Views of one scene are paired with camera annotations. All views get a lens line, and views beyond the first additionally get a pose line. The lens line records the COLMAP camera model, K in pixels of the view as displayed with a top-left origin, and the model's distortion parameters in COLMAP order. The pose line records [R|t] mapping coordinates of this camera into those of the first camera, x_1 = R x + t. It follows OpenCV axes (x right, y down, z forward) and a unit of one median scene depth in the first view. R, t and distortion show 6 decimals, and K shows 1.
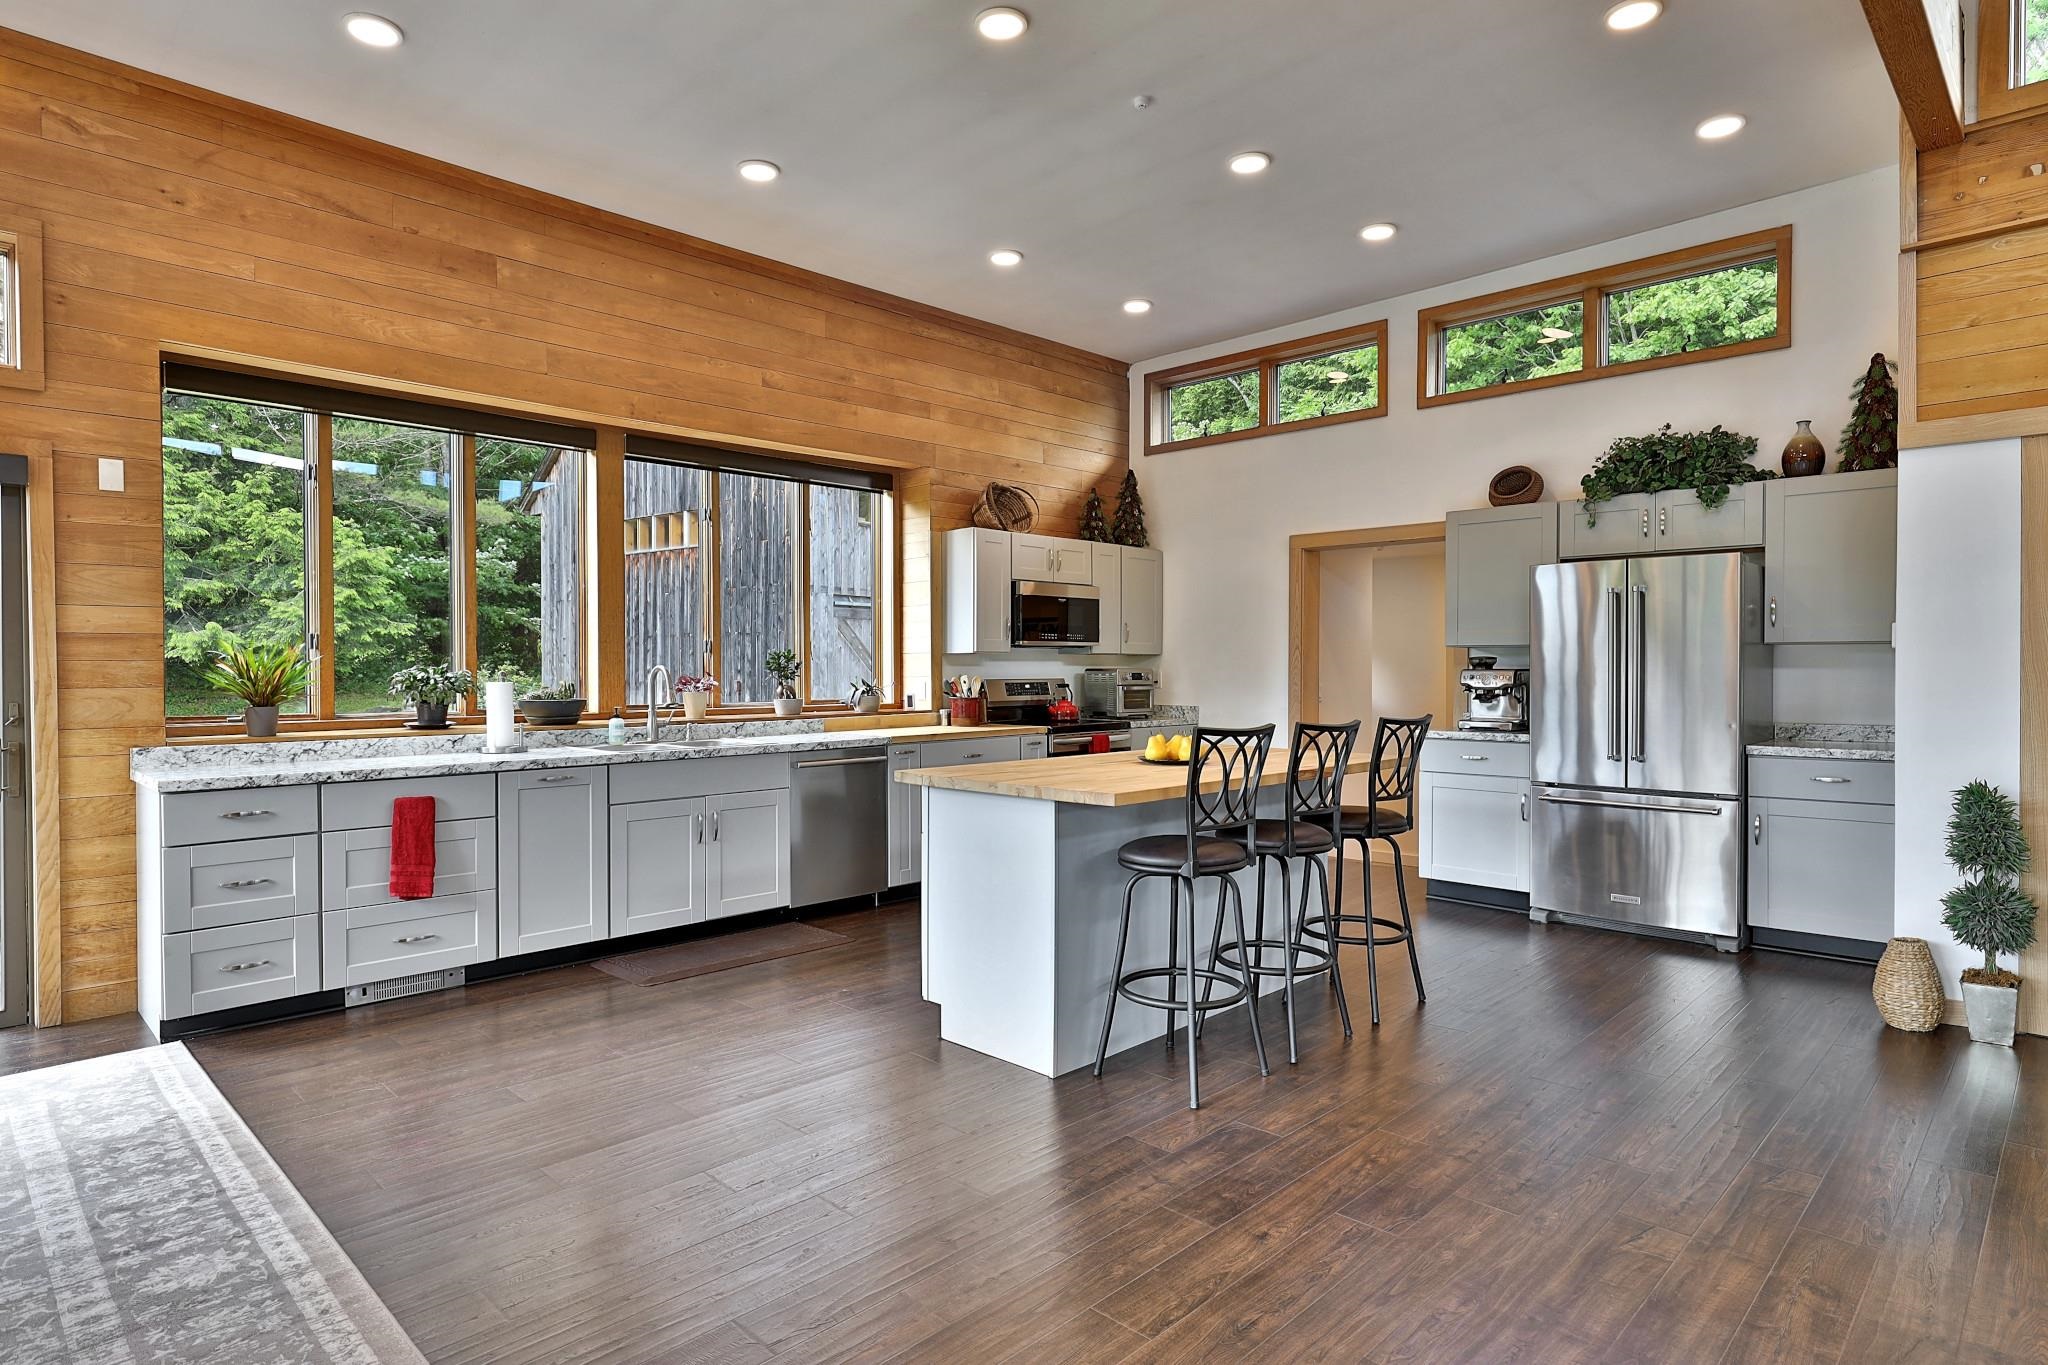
lens RADIAL K [[1078.5, 0, 1023.6], [0, 1078.5, 686.5], [0, 0, 1]] dist [-0.005883, -0.001155]
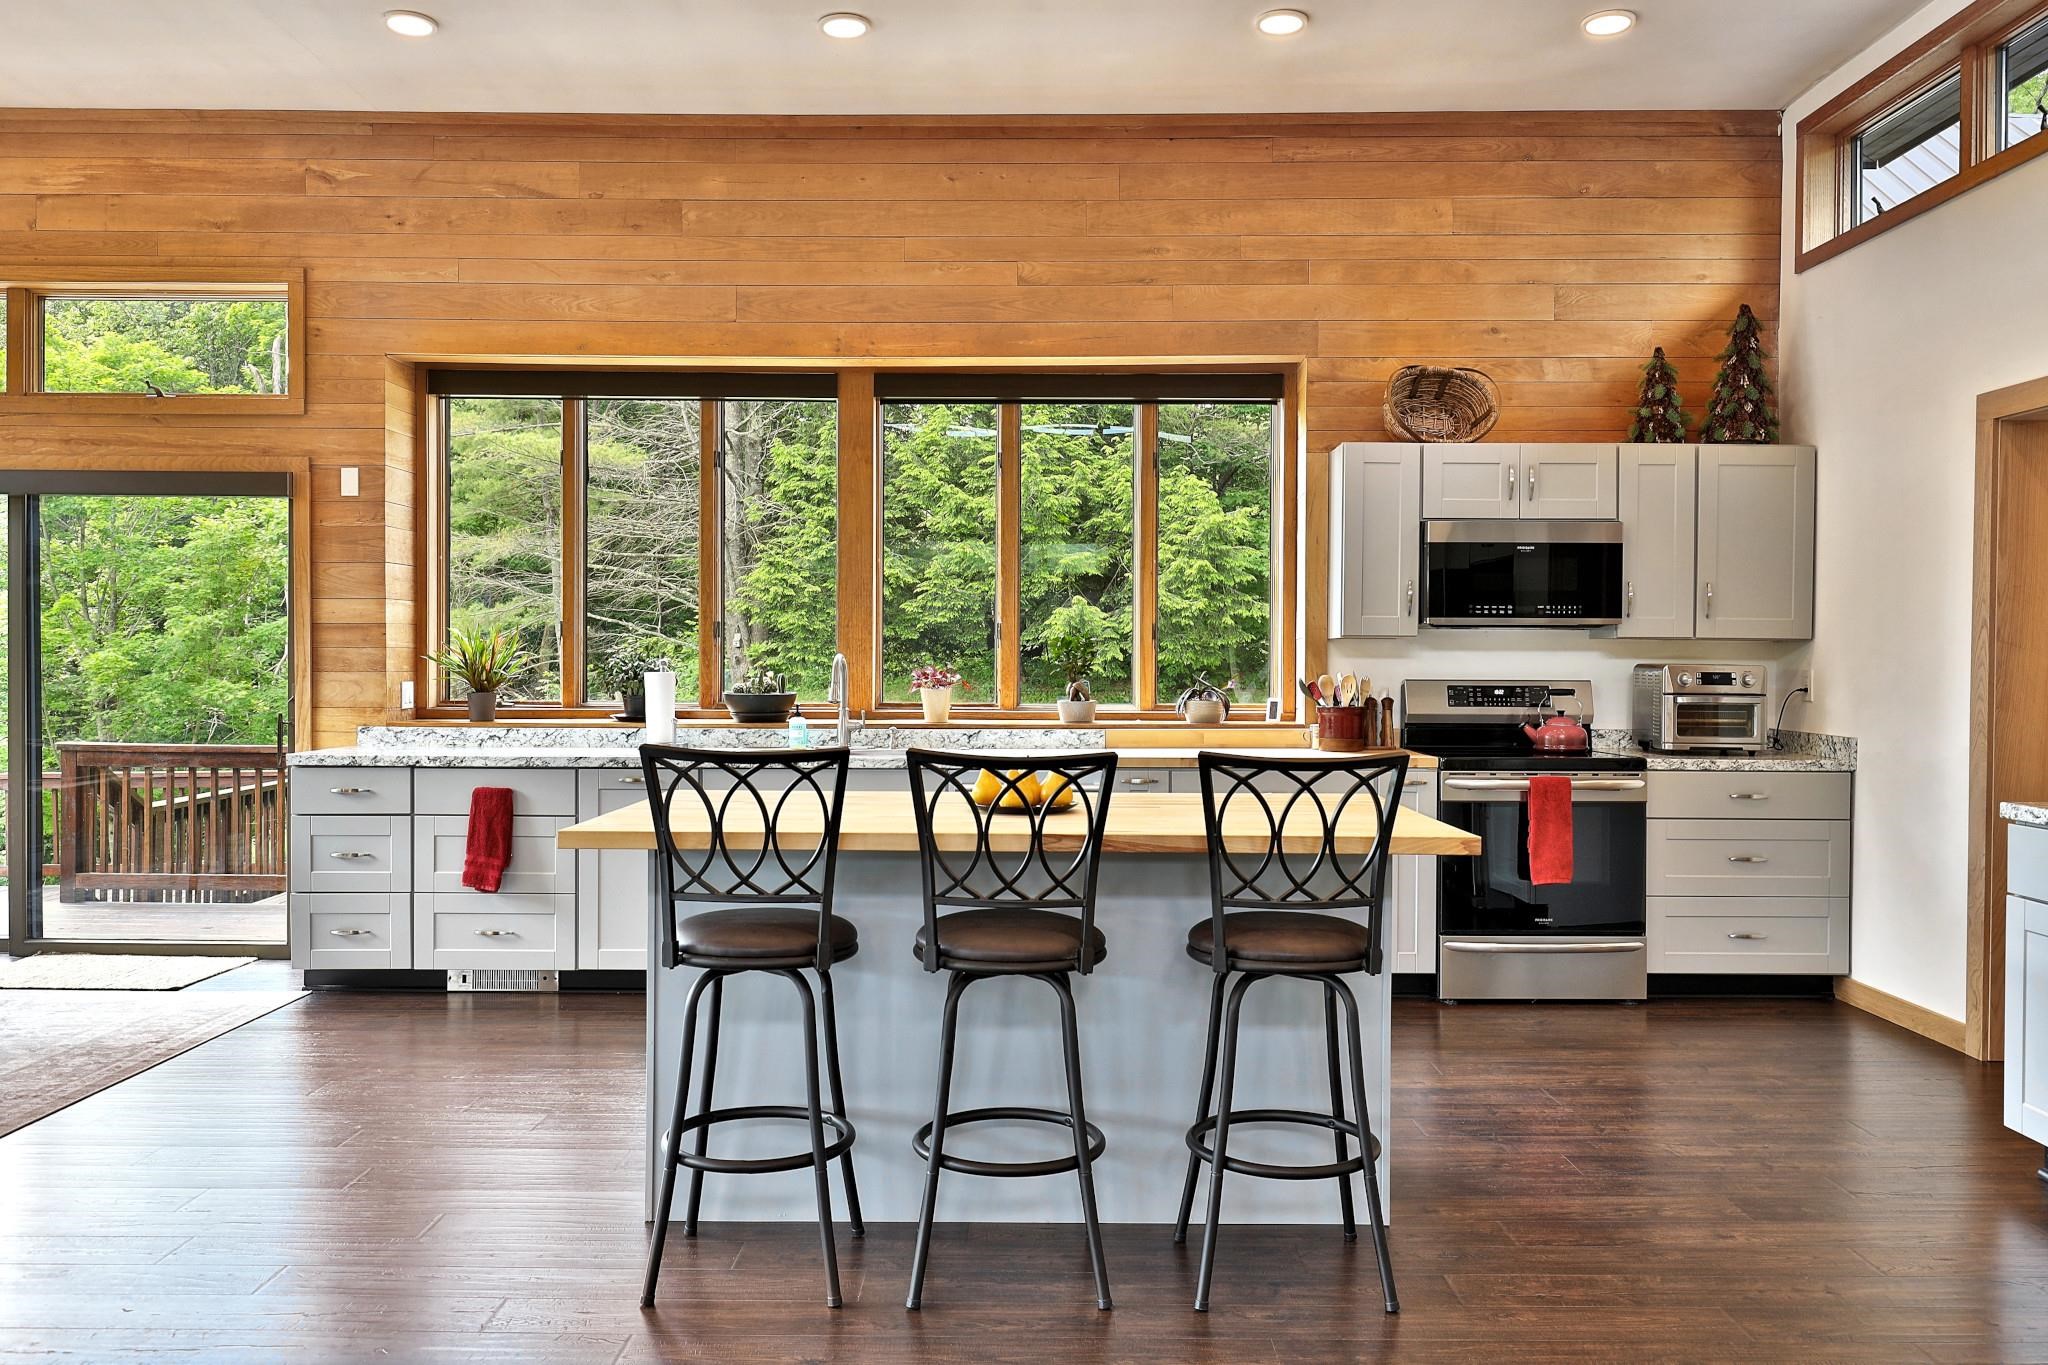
lens RADIAL K [[1523.5, 0, 1023.3], [0, 1523.5, 681.8], [0, 0, 1]] dist [0.002822, -0.004567]
pose [[0.708245, 0.017823, -0.705742, 0.629604], [-0.018784, 0.999803, 0.006399, -0.009445], [0.705717, 0.008725, 0.708440, 0.301267]]
